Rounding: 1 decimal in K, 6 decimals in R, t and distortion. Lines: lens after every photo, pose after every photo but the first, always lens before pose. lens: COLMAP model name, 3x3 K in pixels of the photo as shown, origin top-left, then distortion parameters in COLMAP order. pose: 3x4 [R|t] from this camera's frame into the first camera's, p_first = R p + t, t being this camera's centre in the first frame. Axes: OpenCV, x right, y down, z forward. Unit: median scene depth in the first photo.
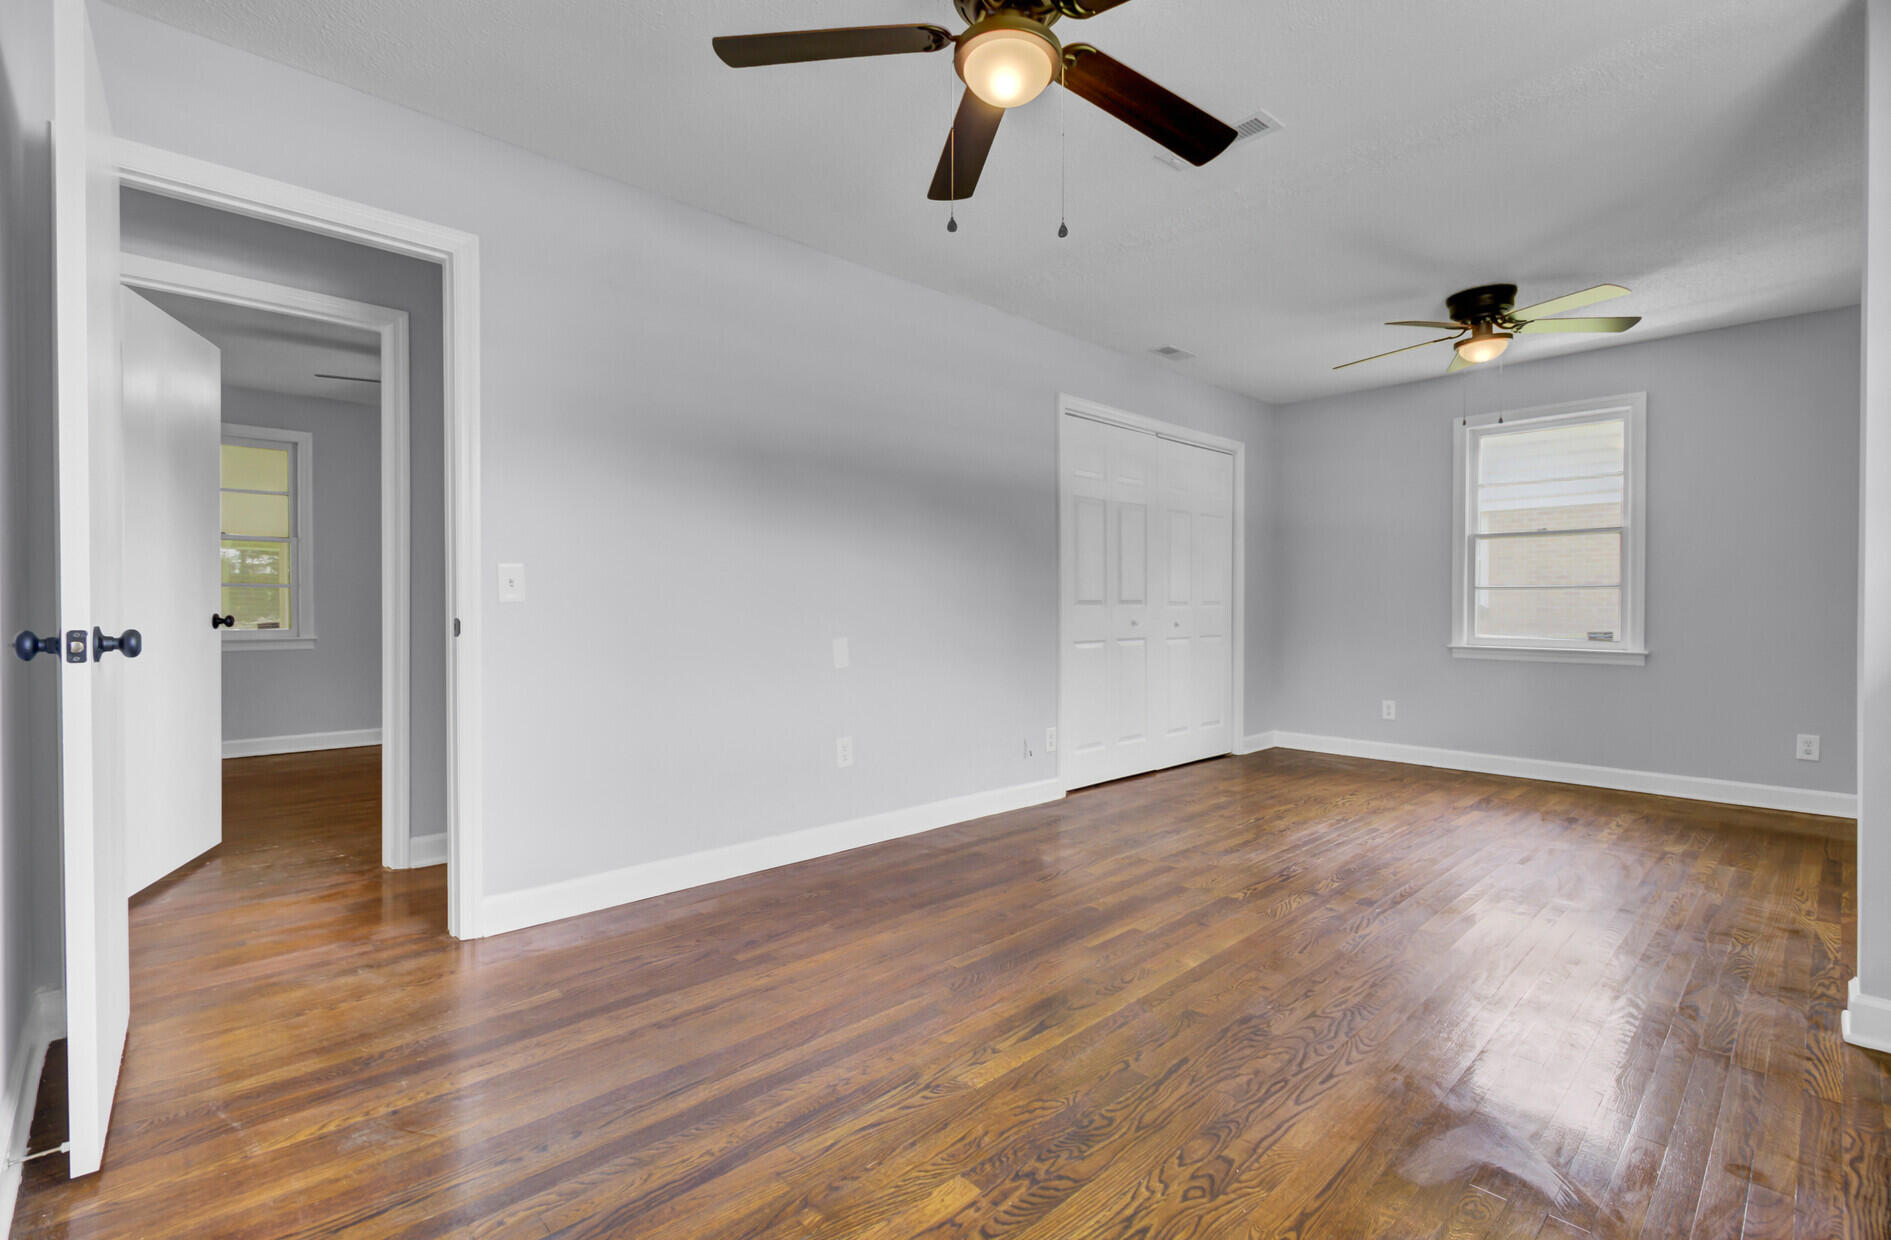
lens RADIAL K [[866.1, 0, 950.4], [0, 866.1, 597.8], [0, 0, 1]] dist [-0.006151, -0.000629]
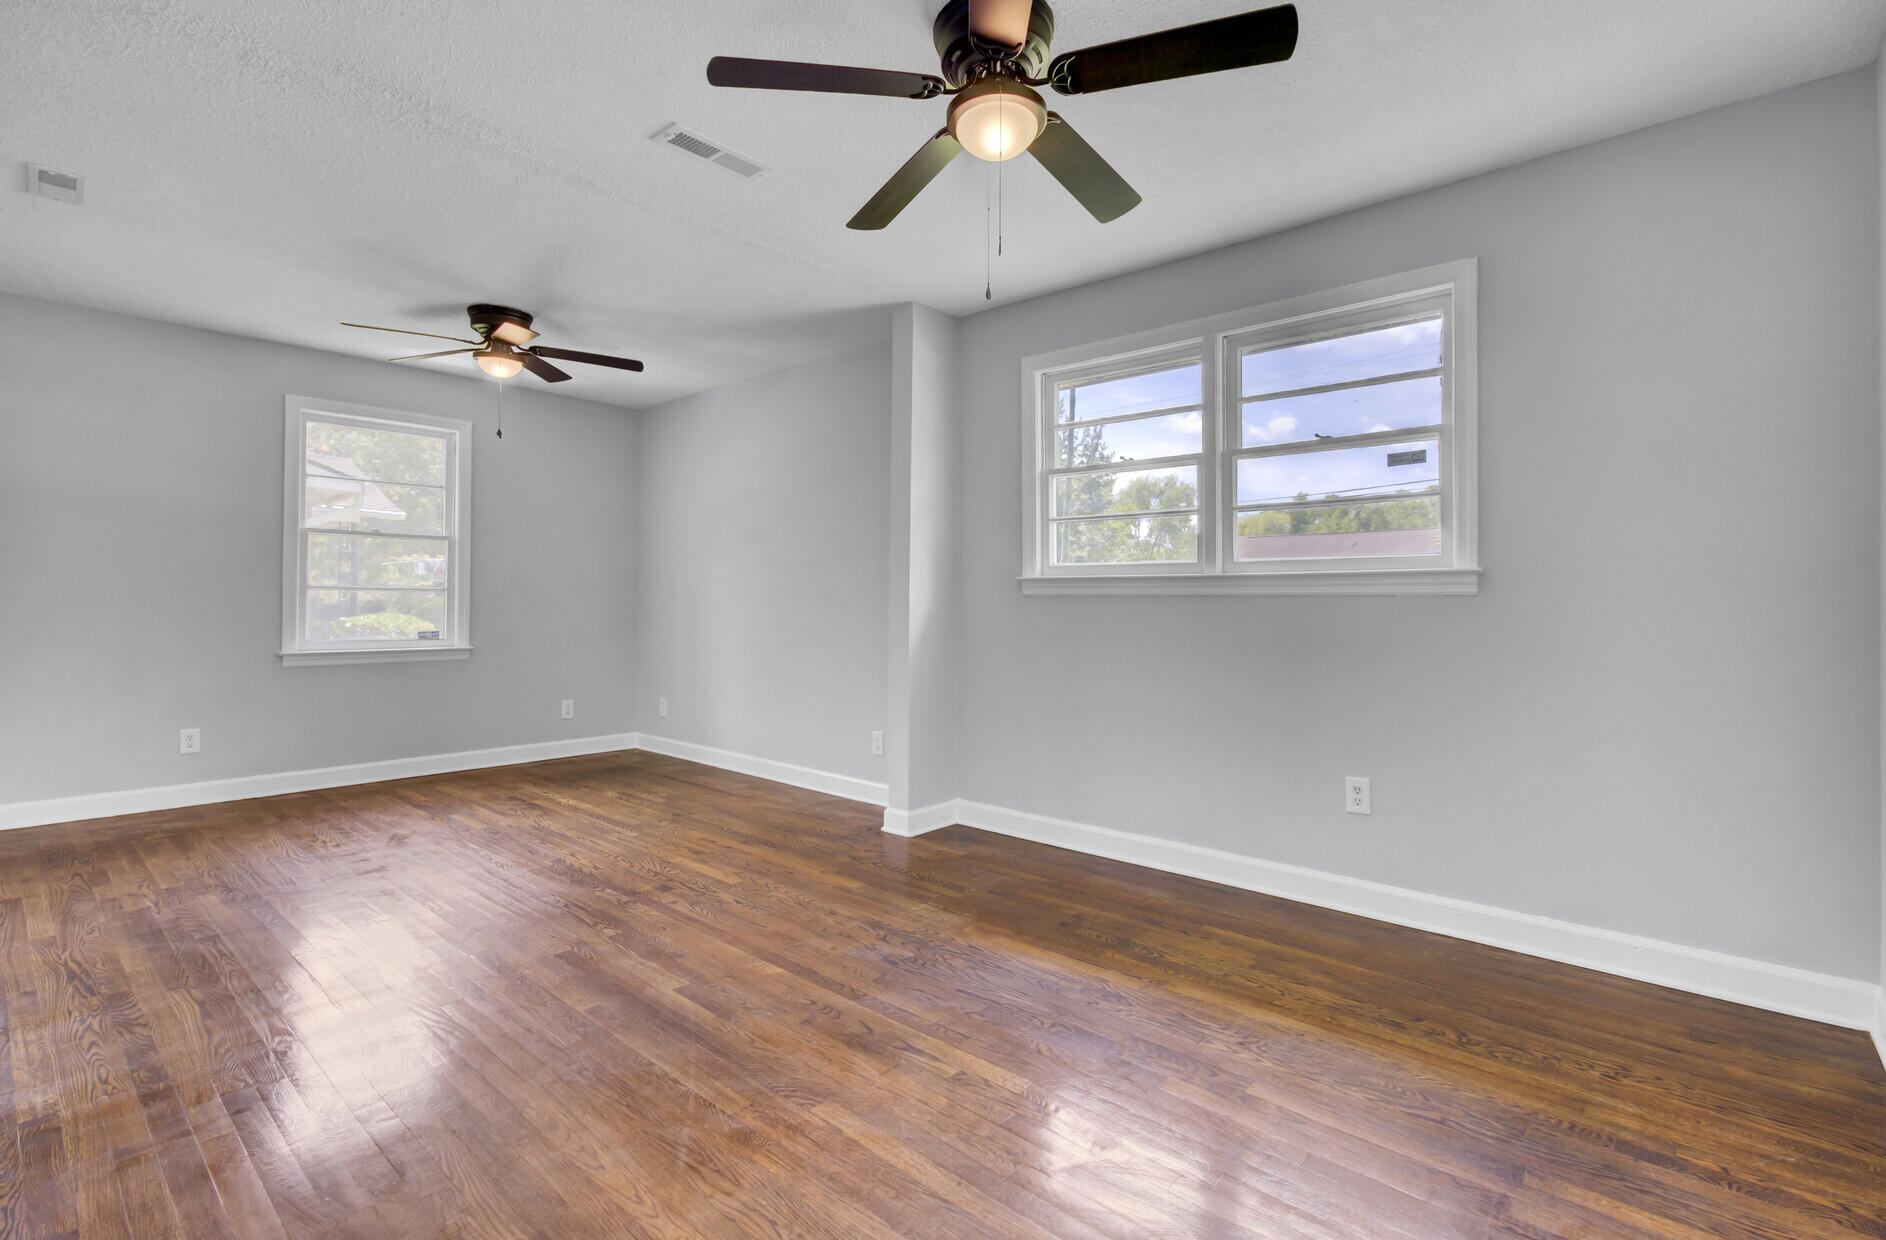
lens RADIAL K [[863.8, 0, 947.9], [0, 863.8, 597.9], [0, 0, 1]] dist [-0.006151, -0.000629]
pose [[-0.080390, 0.003611, 0.996757, -0.609589], [-0.018641, 0.999813, -0.005125, -0.015158], [-0.996589, -0.018993, -0.080307, 0.708647]]
